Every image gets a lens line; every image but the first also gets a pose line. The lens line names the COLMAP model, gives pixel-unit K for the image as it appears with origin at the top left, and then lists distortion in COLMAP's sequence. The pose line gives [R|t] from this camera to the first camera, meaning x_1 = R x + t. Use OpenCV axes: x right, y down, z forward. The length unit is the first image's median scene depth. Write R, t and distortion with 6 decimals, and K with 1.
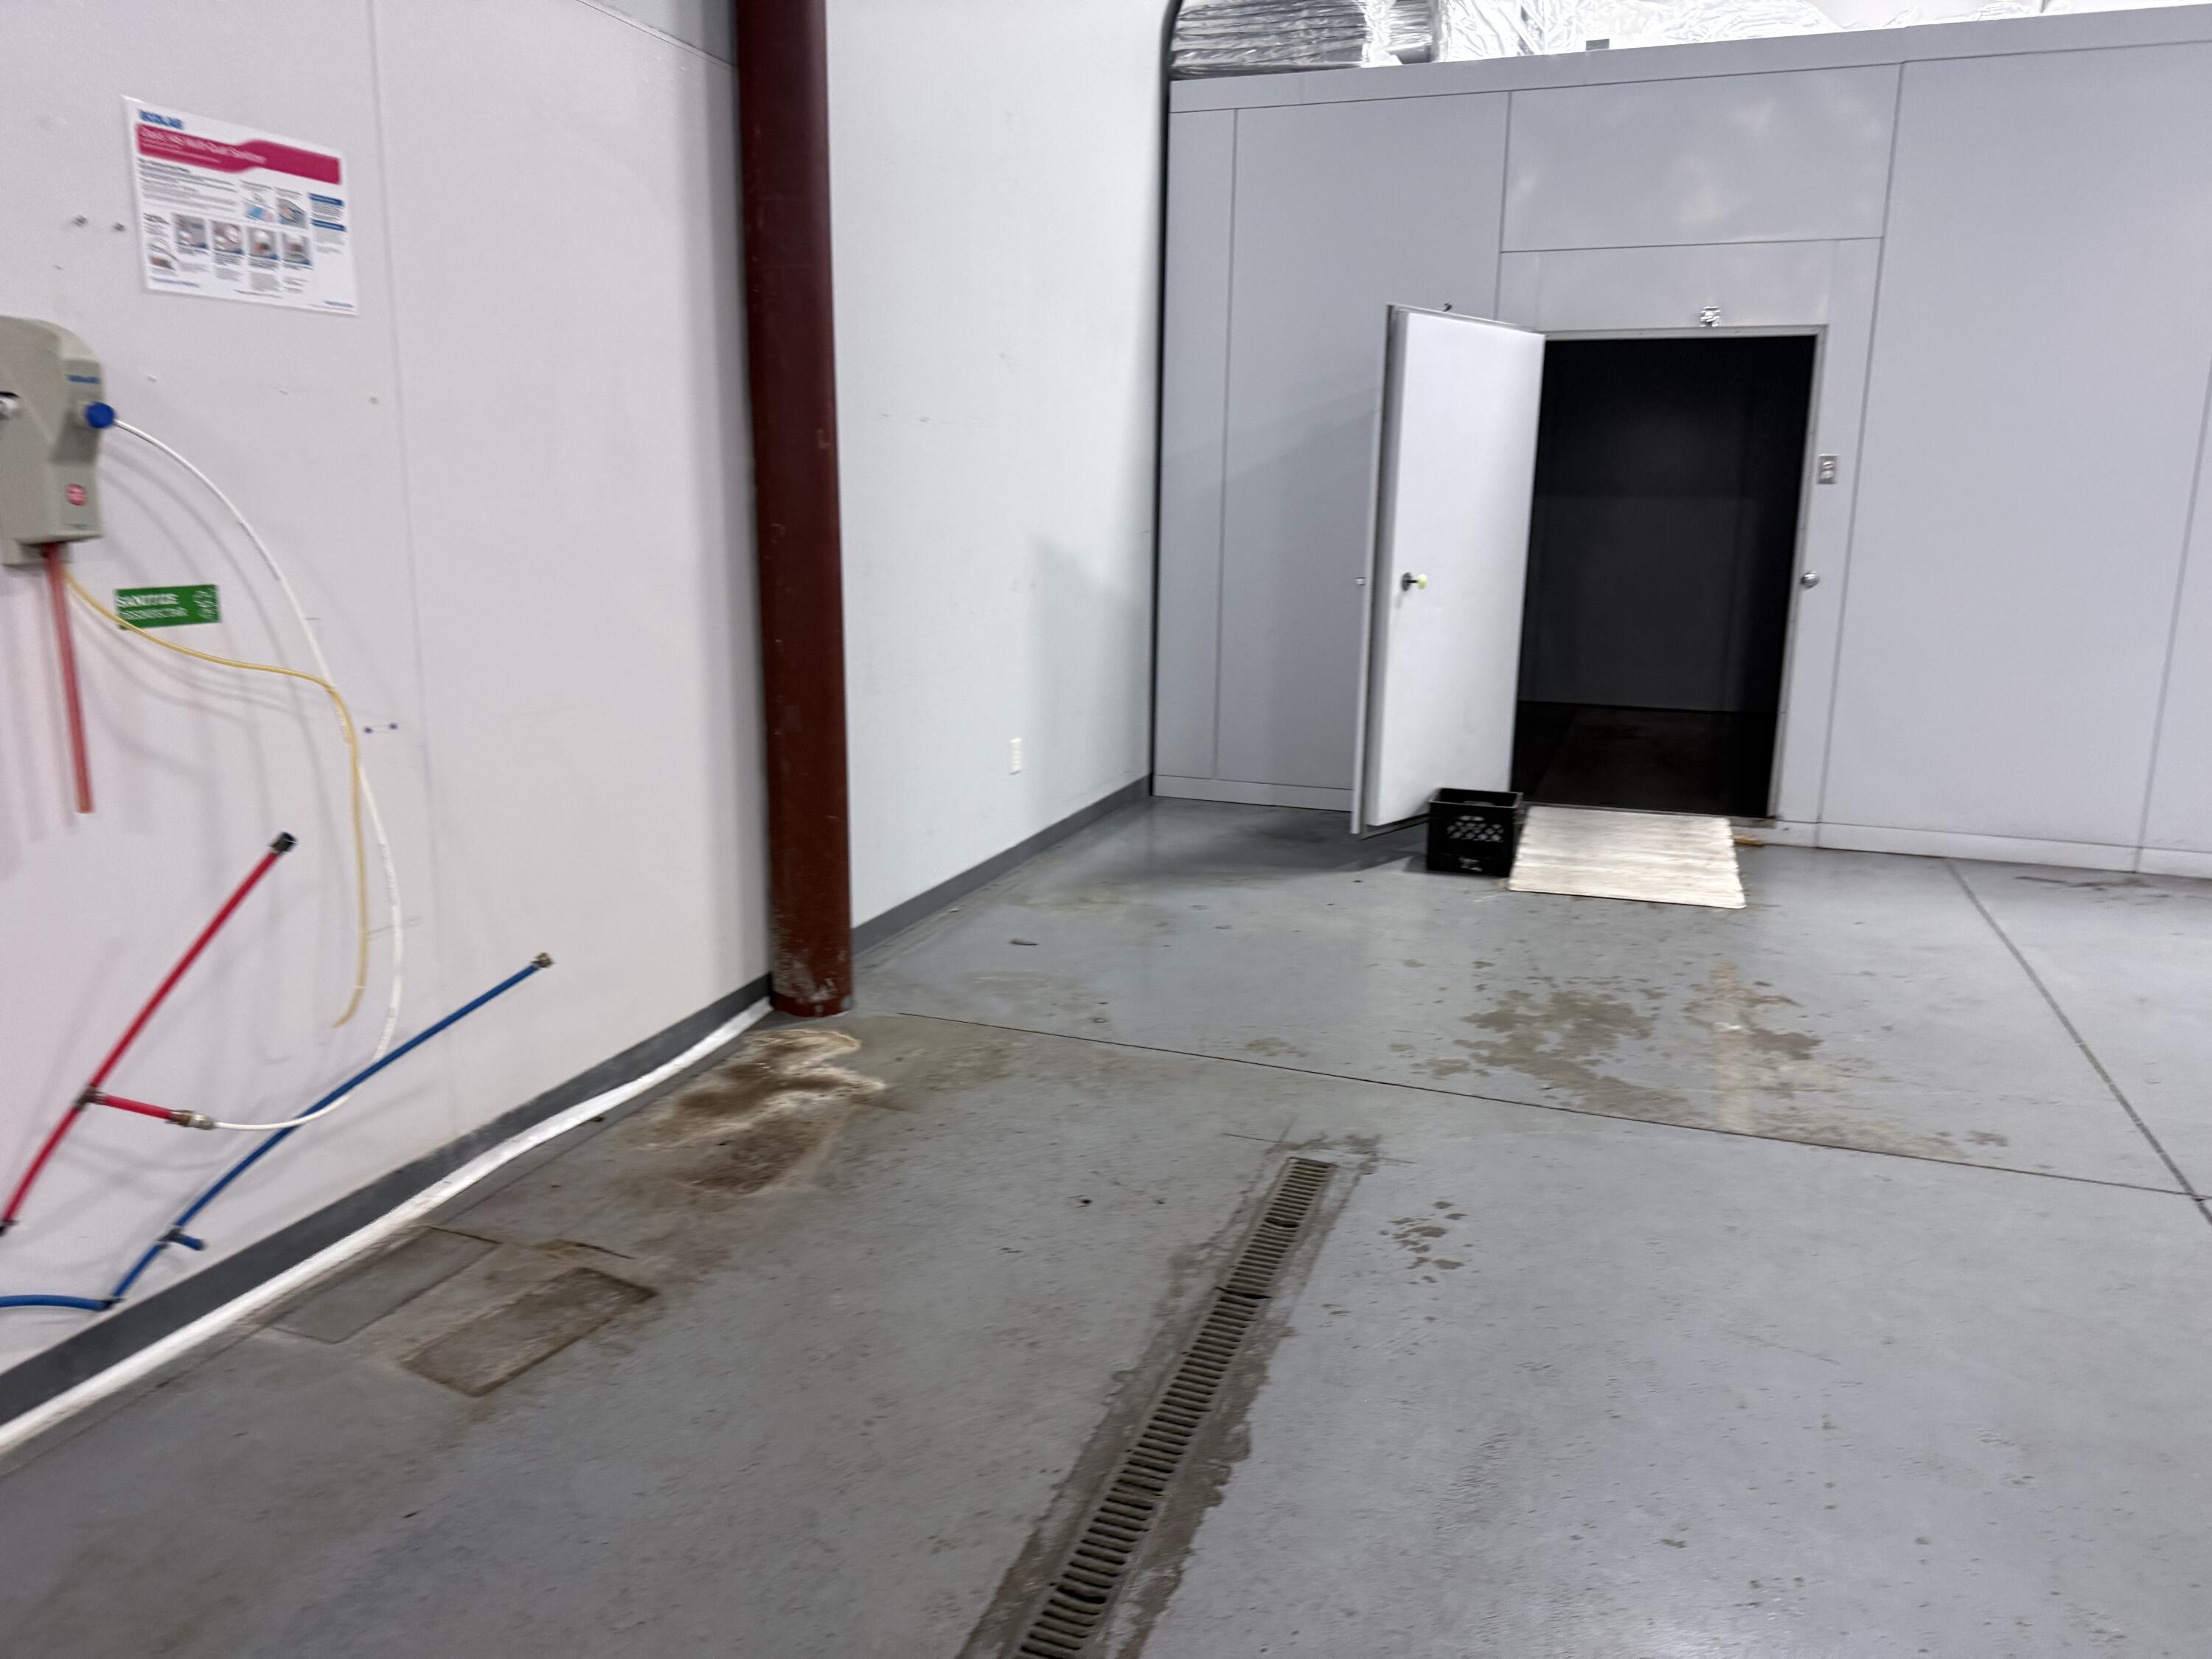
lens RADIAL K [[1571.9, 0, 1099.2], [0, 1571.9, 819.0], [0, 0, 1]] dist [0.007529, -0.003973]
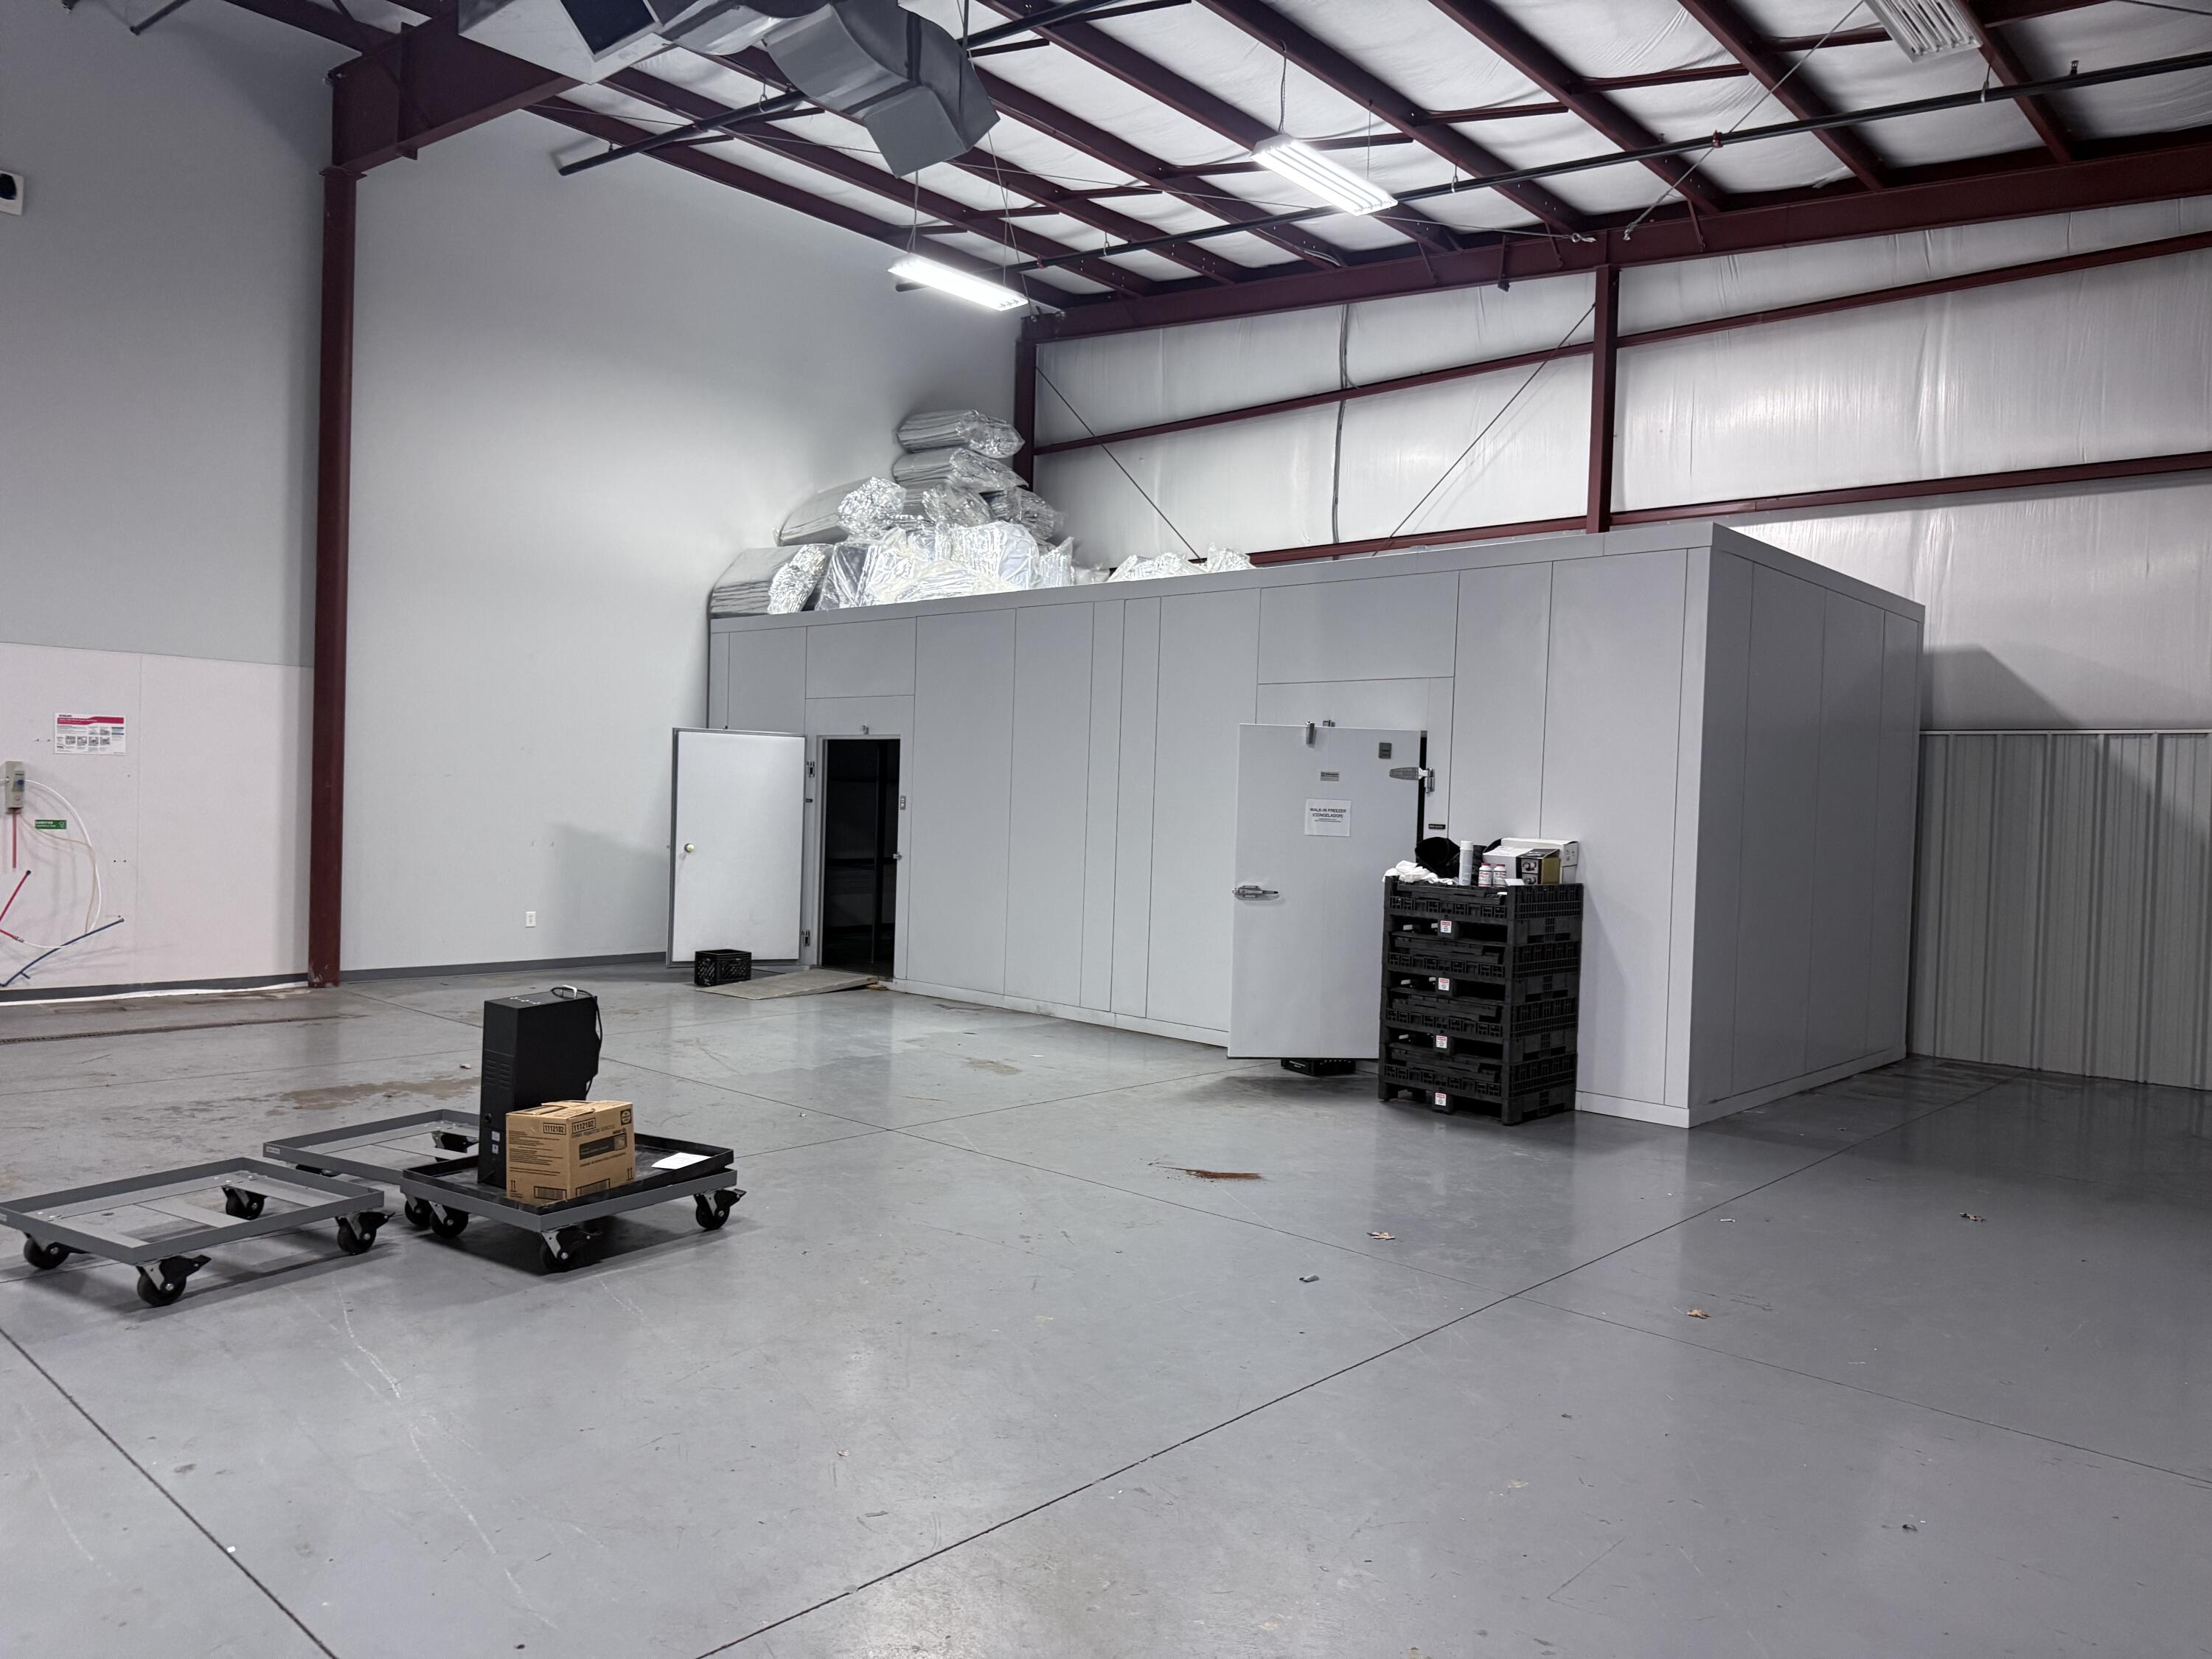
lens RADIAL K [[1571.9, 0, 1111.8], [0, 1571.9, 837.1], [0, 0, 1]] dist [0.007529, -0.003973]
pose [[0.930360, 0.023657, -0.365883, 3.309064], [-0.093584, 0.980184, -0.174589, 0.339105], [0.354503, 0.196671, 0.914138, -1.698032]]
